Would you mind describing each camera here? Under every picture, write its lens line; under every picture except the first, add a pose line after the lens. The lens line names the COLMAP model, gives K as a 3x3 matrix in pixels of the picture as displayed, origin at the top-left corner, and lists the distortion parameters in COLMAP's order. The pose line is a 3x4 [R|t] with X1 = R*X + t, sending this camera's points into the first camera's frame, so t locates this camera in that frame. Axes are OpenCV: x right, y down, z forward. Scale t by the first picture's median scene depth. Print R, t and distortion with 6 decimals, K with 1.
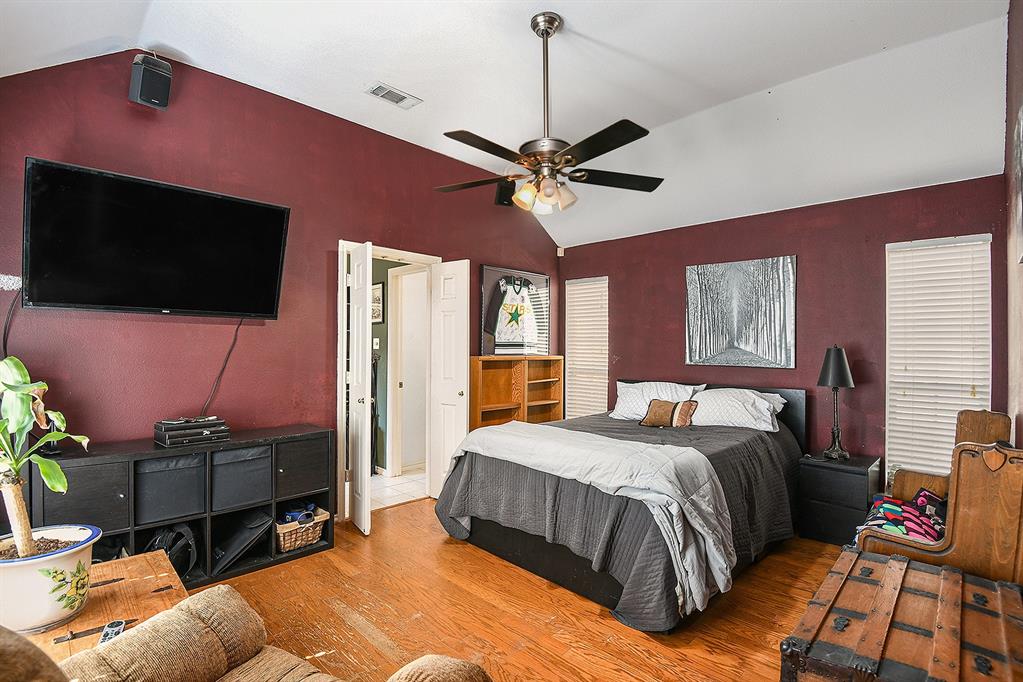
lens RADIAL K [[482.7, 0, 511.5], [0, 482.7, 347.6], [0, 0, 1]] dist [-0.020573, -0.008819]
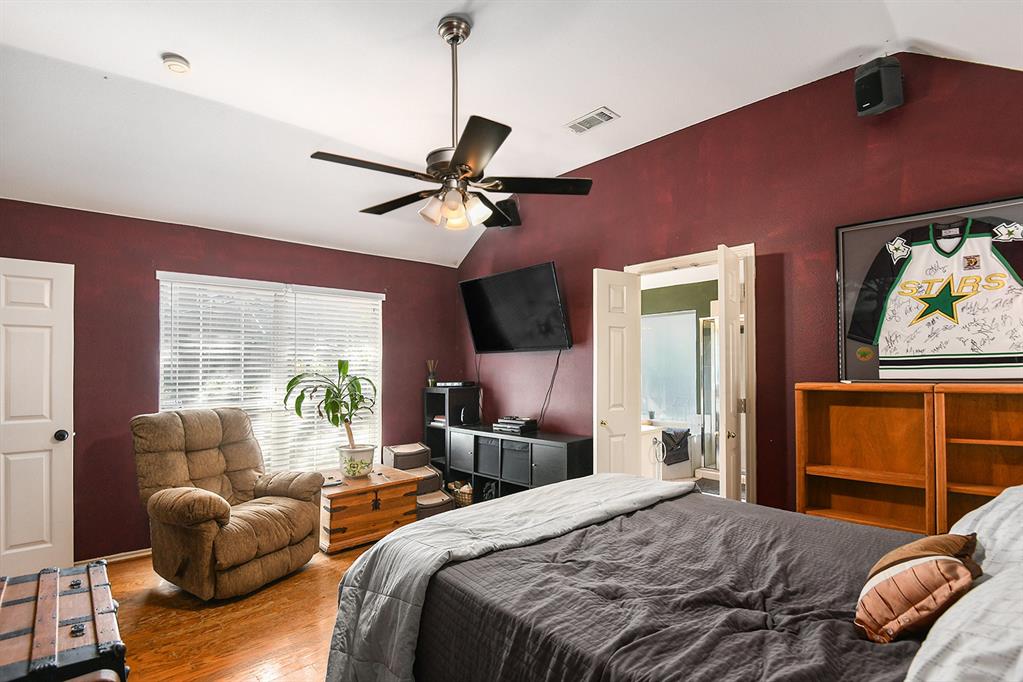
lens RADIAL K [[482.7, 0, 502.9], [0, 482.7, 355.6], [0, 0, 1]] dist [-0.020573, -0.008819]
pose [[-0.044680, -0.051391, -0.997679, 0.513369], [-0.000624, 0.998677, -0.051414, 0.014482], [0.999001, -0.001674, -0.044653, 0.589151]]
